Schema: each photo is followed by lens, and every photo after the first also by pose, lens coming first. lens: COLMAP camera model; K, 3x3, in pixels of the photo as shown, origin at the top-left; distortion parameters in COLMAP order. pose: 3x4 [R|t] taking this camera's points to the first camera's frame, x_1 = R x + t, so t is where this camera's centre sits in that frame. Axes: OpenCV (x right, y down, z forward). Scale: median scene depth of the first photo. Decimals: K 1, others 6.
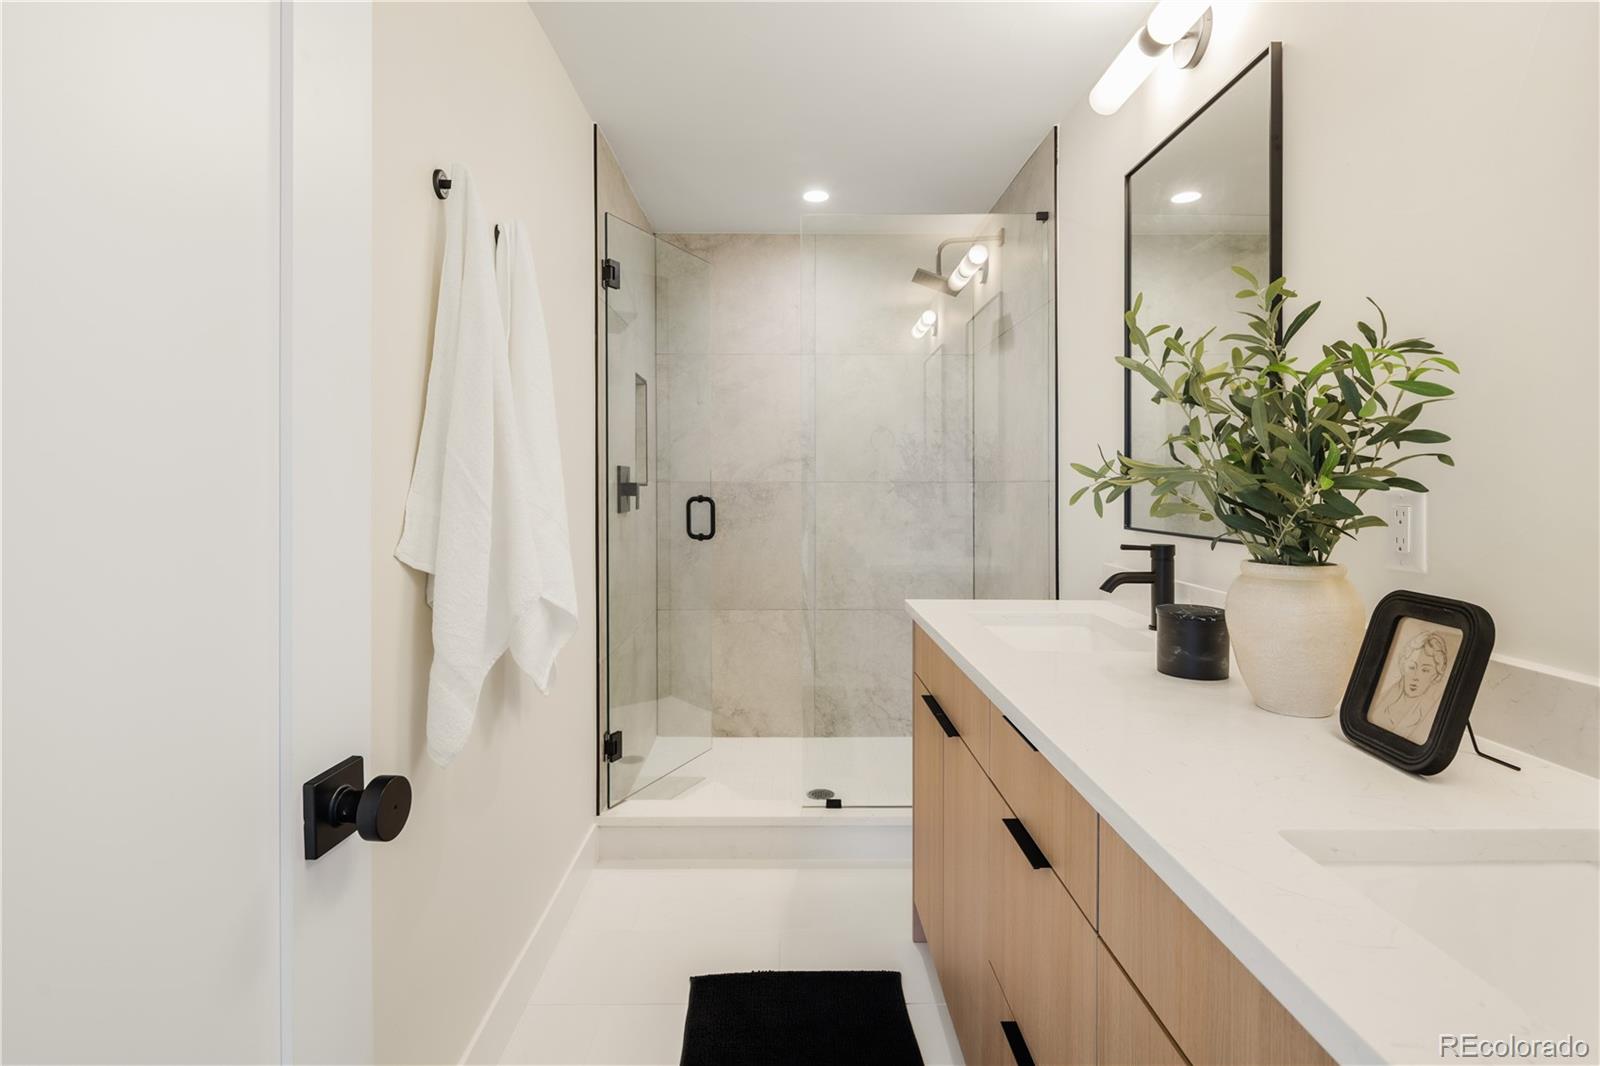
lens RADIAL K [[772.7, 0, 796.0], [0, 772.7, 486.5], [0, 0, 1]] dist [0.000755, -0.000798]
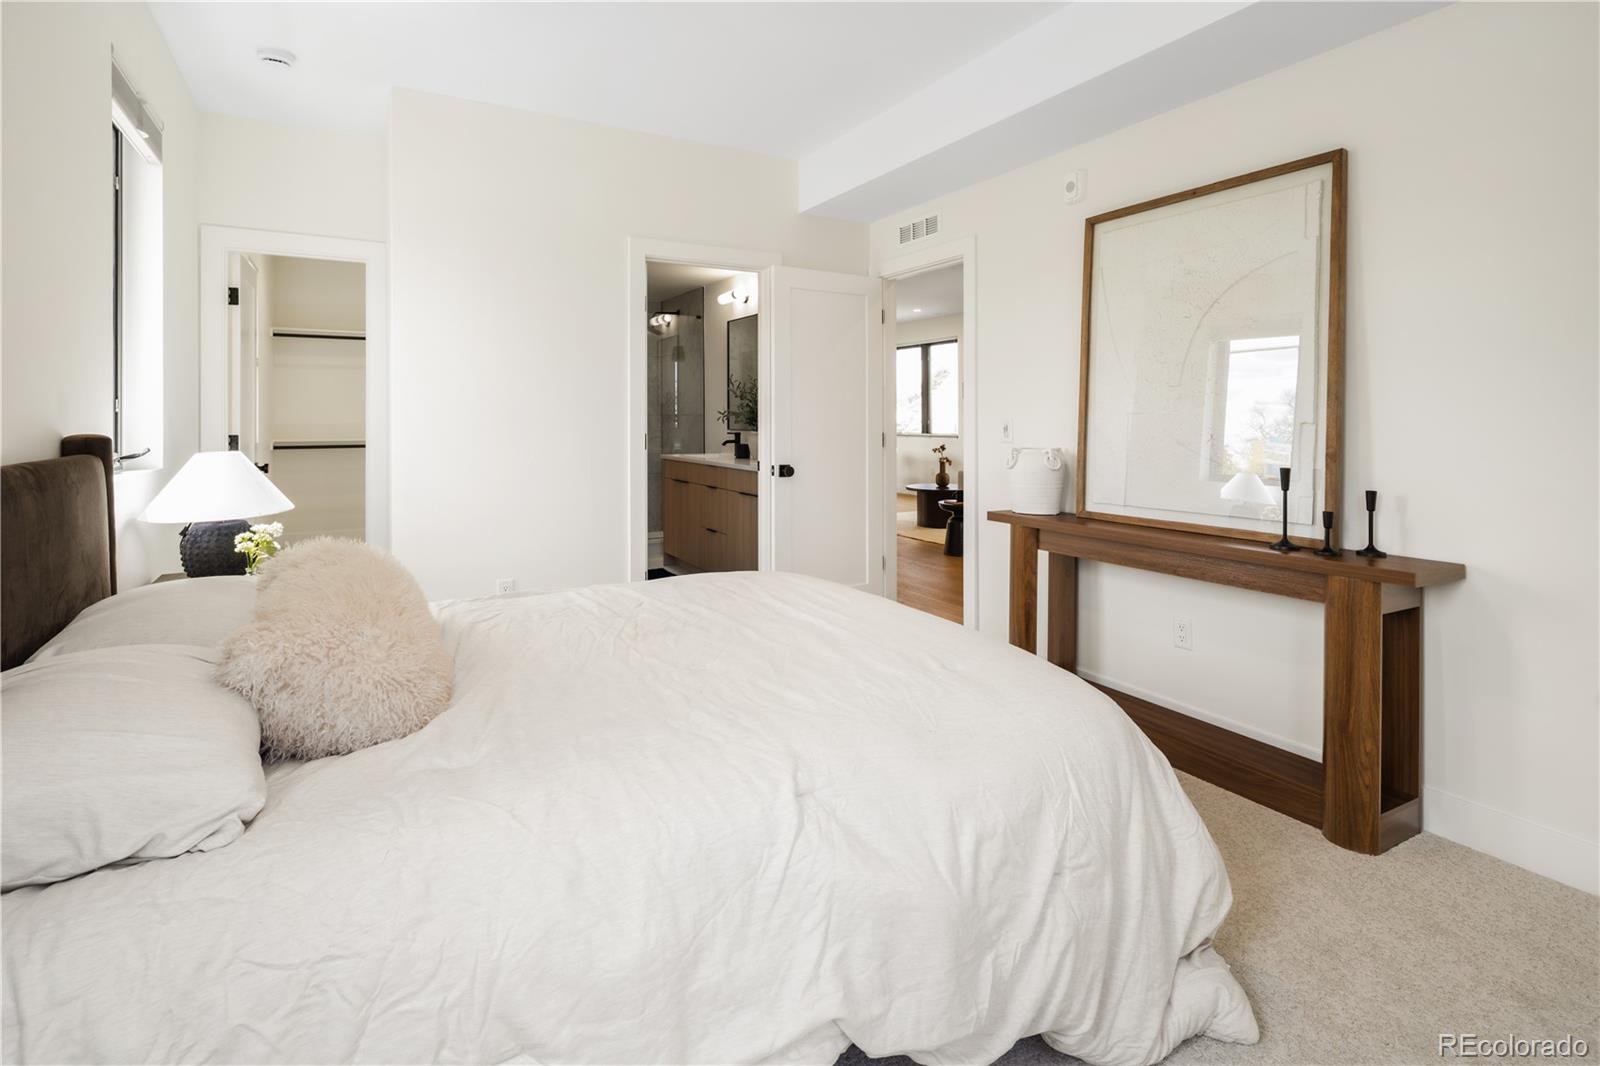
lens RADIAL K [[768.3, 0, 803.7], [0, 768.3, 421.2], [0, 0, 1]] dist [0.001735, 0.000042]
pose [[0.872126, -0.008220, 0.489212, -0.697612], [0.006594, 0.999966, 0.005048, 0.002936], [-0.489237, -0.001177, 0.872150, -1.571843]]
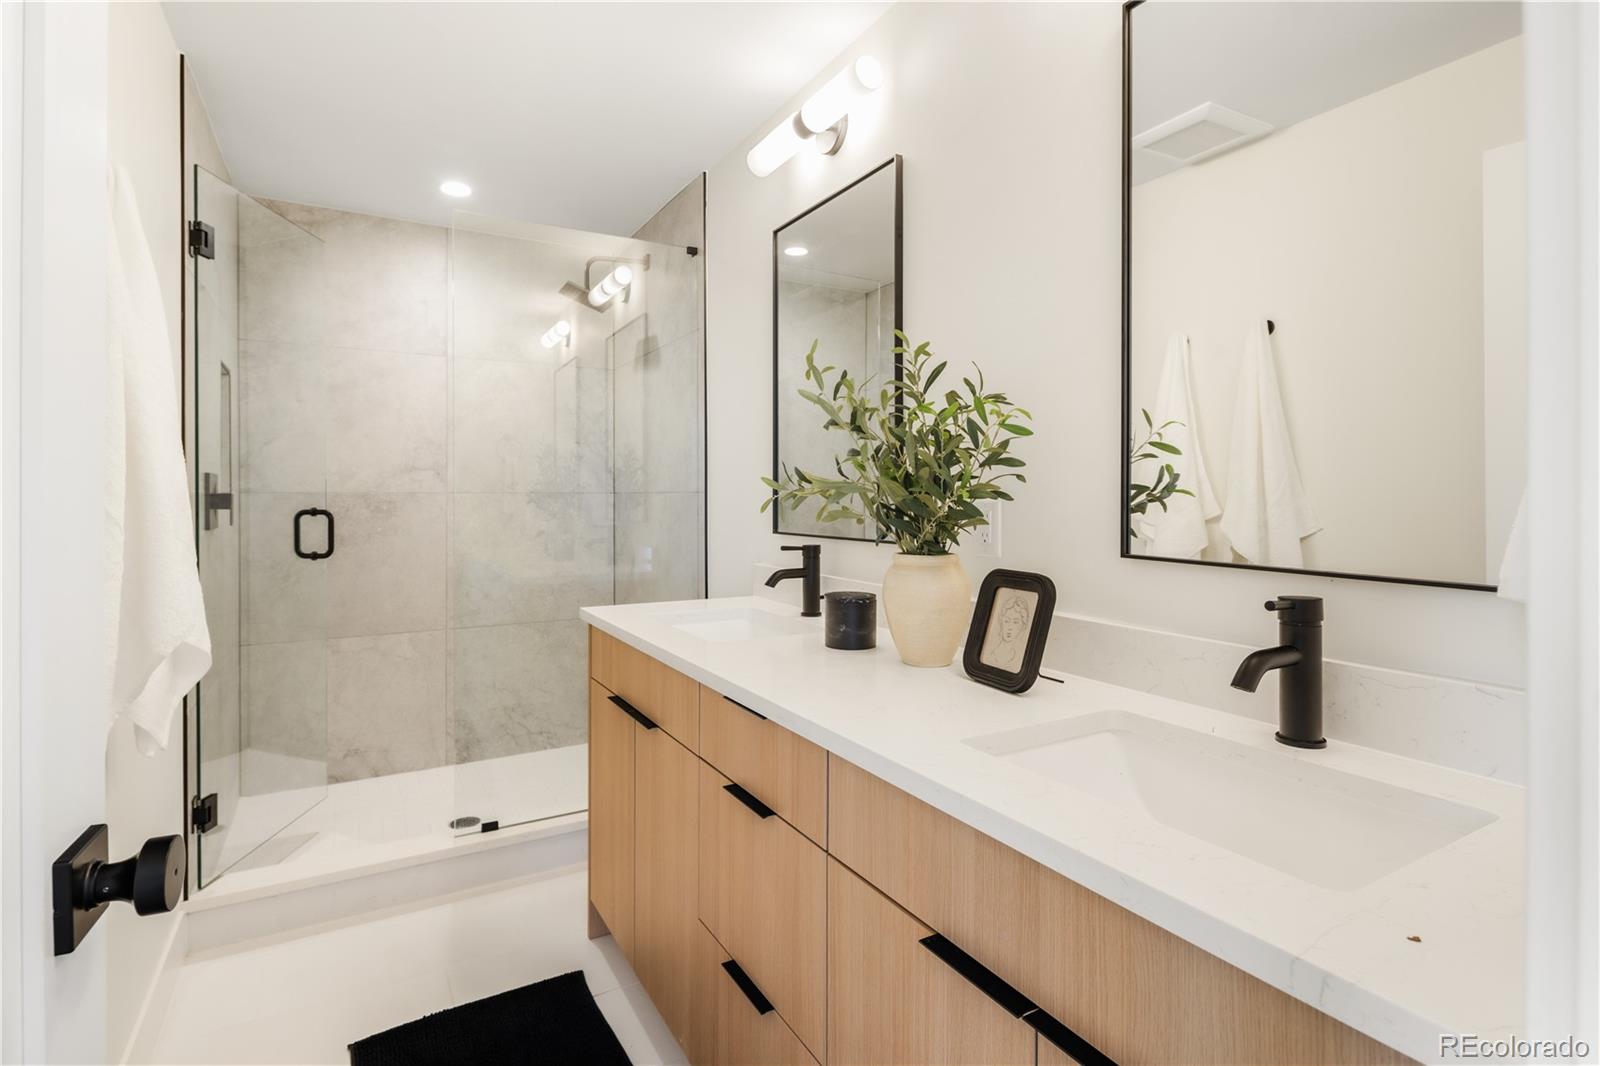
lens RADIAL K [[766.1, 0, 794.8], [0, 766.1, 495.1], [0, 0, 1]] dist [0.000434, -0.000779]
pose [[0.873163, -0.000018, 0.487429, -0.085868], [0.001427, 0.999996, -0.002520, 0.000151], [-0.487427, 0.002896, 0.873159, -0.020749]]
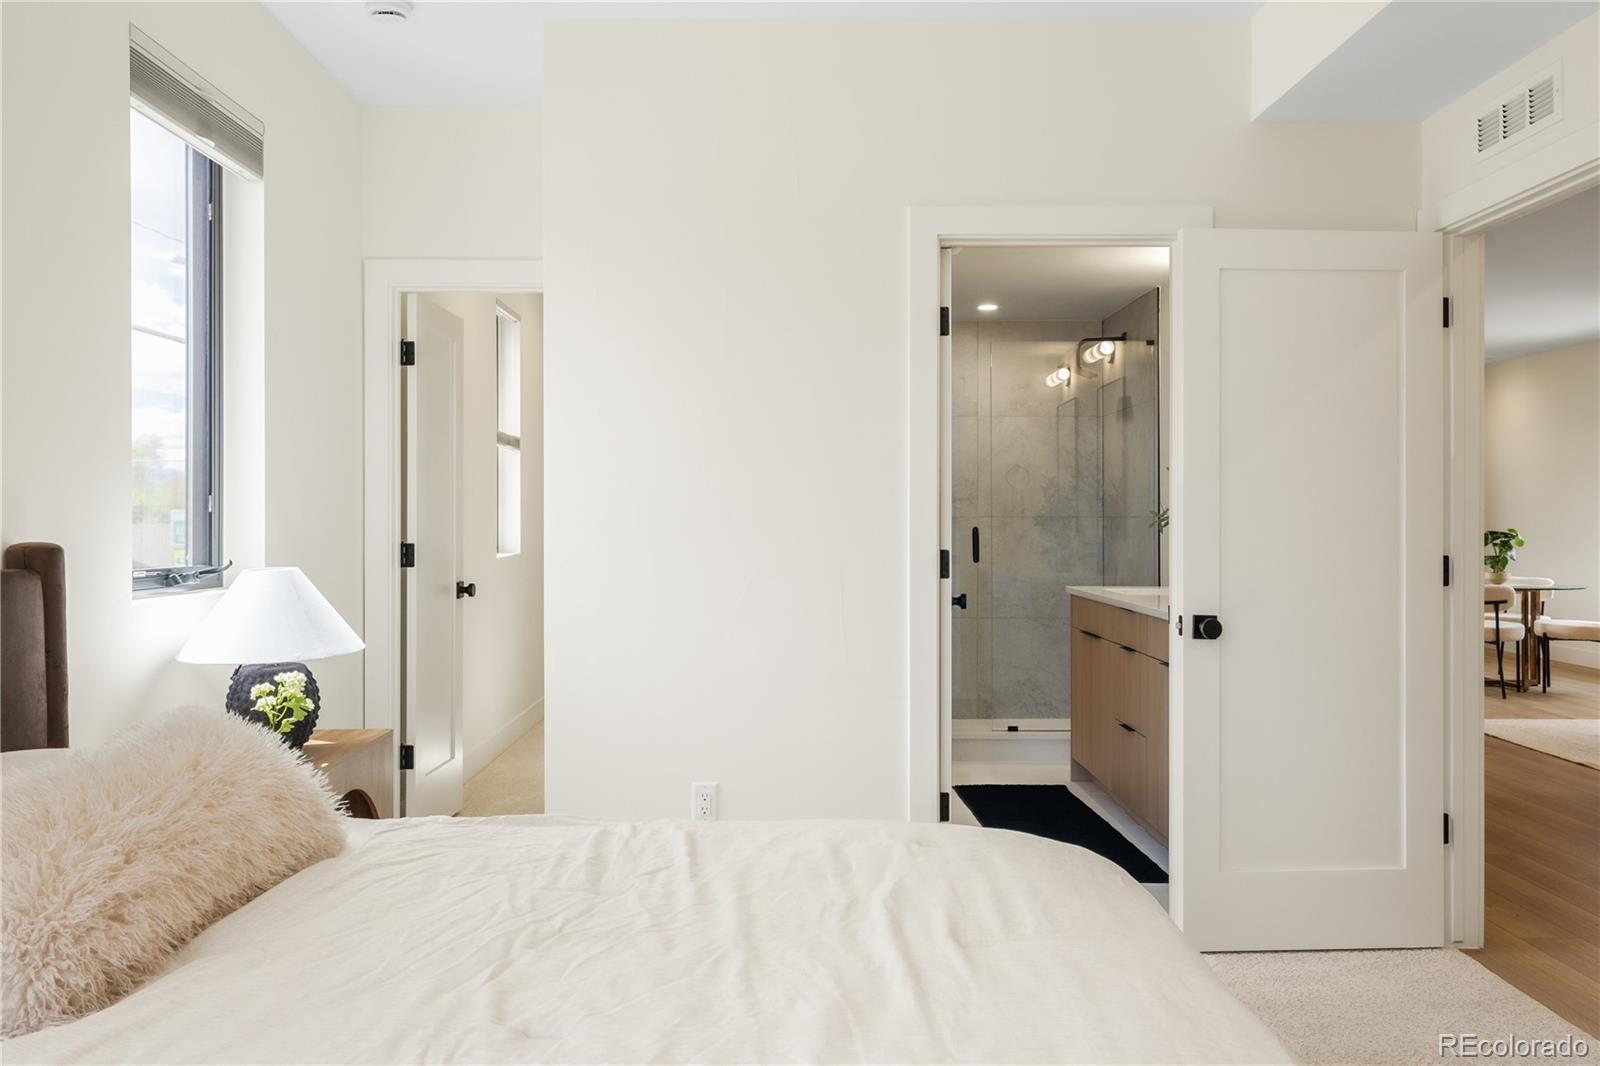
lens RADIAL K [[1230.9, 0, 800.0], [0, 1230.9, 533.0], [0, 0, 1]] dist [-0.007374, 0.000678]
pose [[0.999947, -0.002109, -0.010054, -0.356006], [0.002205, 0.999952, 0.009522, -0.000056], [0.010034, -0.009543, 0.999904, -1.472591]]
